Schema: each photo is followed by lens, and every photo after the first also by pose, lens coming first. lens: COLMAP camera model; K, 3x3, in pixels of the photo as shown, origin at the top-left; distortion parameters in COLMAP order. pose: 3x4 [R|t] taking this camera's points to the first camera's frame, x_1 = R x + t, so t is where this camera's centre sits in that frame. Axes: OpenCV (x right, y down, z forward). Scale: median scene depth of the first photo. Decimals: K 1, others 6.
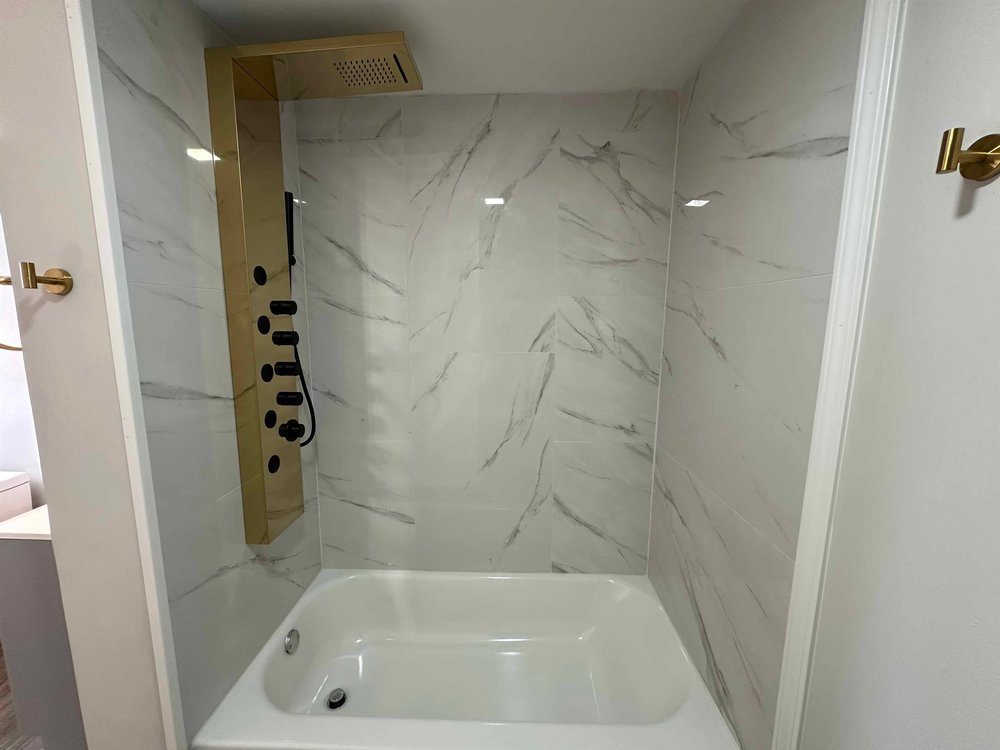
lens RADIAL K [[399.6, 0, 498.8], [0, 399.6, 376.6], [0, 0, 1]] dist [-0.003090, -0.000245]
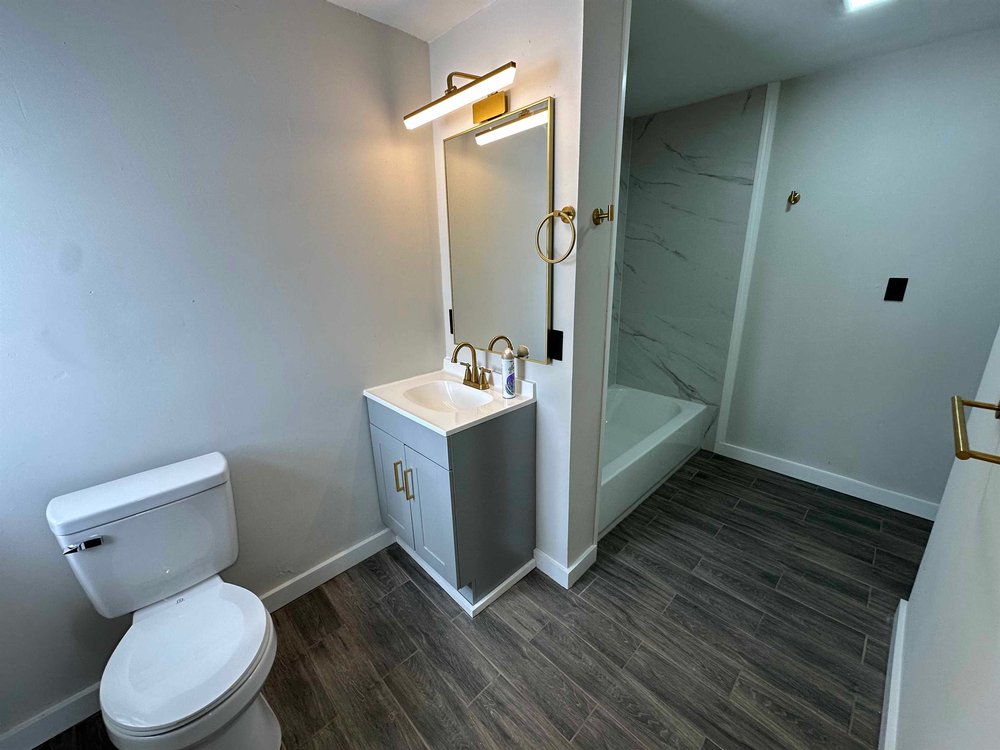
lens RADIAL K [[399.6, 0, 497.8], [0, 399.6, 372.3], [0, 0, 1]] dist [-0.003090, -0.000245]
pose [[0.697815, -0.225803, 0.679755, -2.615210], [0.132517, 0.973326, 0.187285, 0.026058], [-0.703913, -0.040612, 0.709125, 0.086076]]
